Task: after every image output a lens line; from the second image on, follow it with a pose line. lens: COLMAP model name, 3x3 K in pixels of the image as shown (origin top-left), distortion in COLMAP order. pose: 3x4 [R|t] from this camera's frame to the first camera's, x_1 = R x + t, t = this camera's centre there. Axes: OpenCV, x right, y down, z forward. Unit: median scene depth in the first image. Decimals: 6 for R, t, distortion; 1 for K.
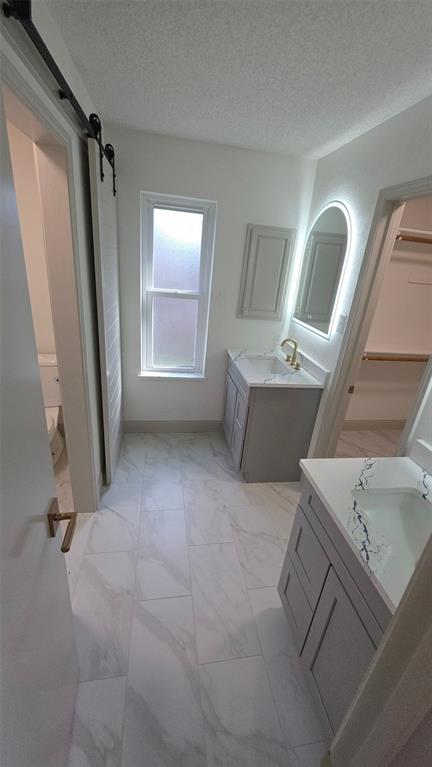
lens RADIAL K [[308.0, 0, 221.2], [0, 308.0, 384.4], [0, 0, 1]] dist [0.000878, -0.000648]
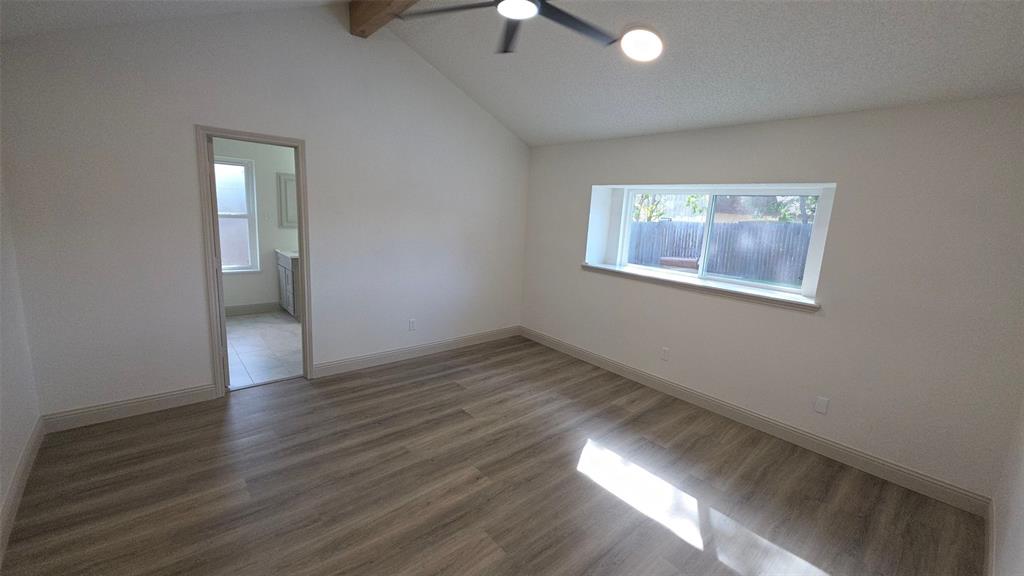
lens RADIAL K [[411.2, 0, 518.2], [0, 411.2, 285.1], [0, 0, 1]] dist [0.000878, -0.000648]
pose [[0.851813, -0.133014, 0.506678, -0.010718], [0.219845, 0.968698, -0.115294, 0.615926], [-0.475482, 0.209600, 0.854391, -1.398120]]
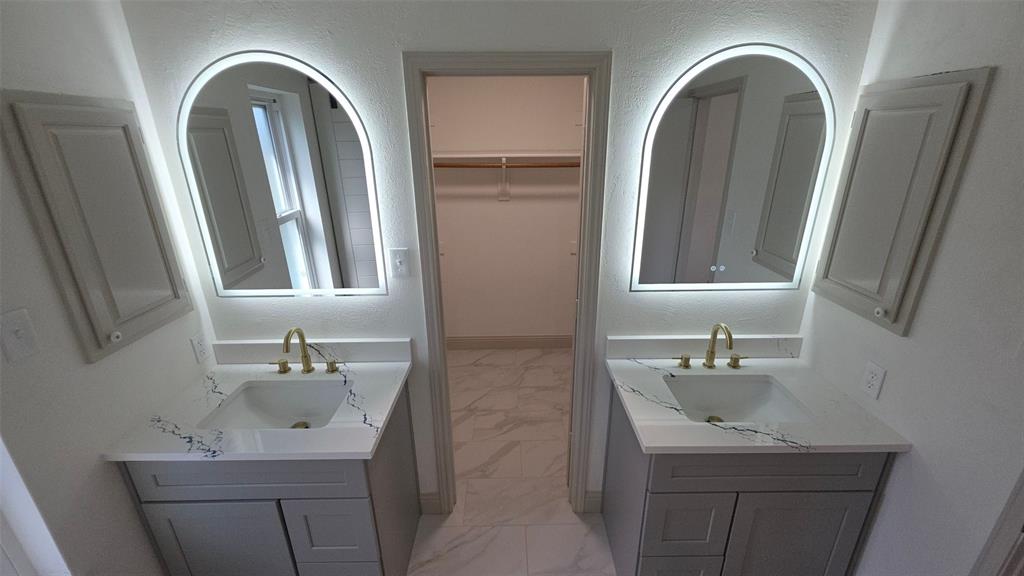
lens RADIAL K [[411.2, 0, 509.7], [0, 411.2, 285.8], [0, 0, 1]] dist [0.000878, -0.000648]
pose [[0.158221, -0.418814, 0.894182, -0.263835], [0.401307, 0.854697, 0.329312, -0.277607], [-0.902175, 0.306737, 0.303304, 0.468095]]
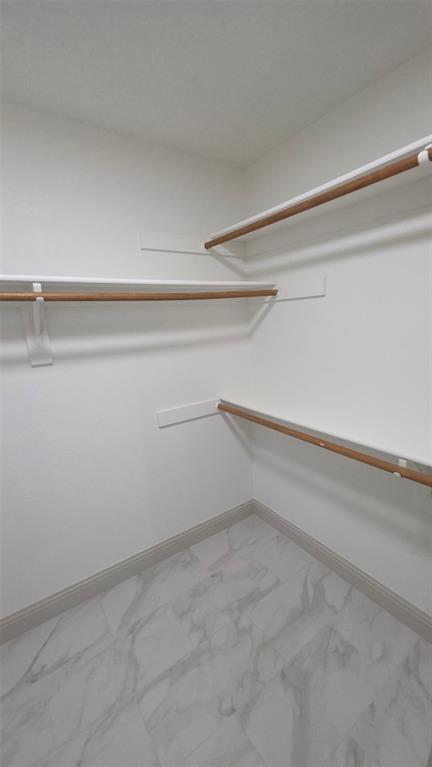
lens RADIAL K [[308.0, 0, 218.4], [0, 308.0, 381.7], [0, 0, 1]] dist [0.000878, -0.000648]
pose [[-0.422815, -0.262769, 0.867283, 0.373445], [0.353309, 0.833508, 0.424780, -0.187909], [-0.834506, 0.486022, -0.259581, 0.687744]]
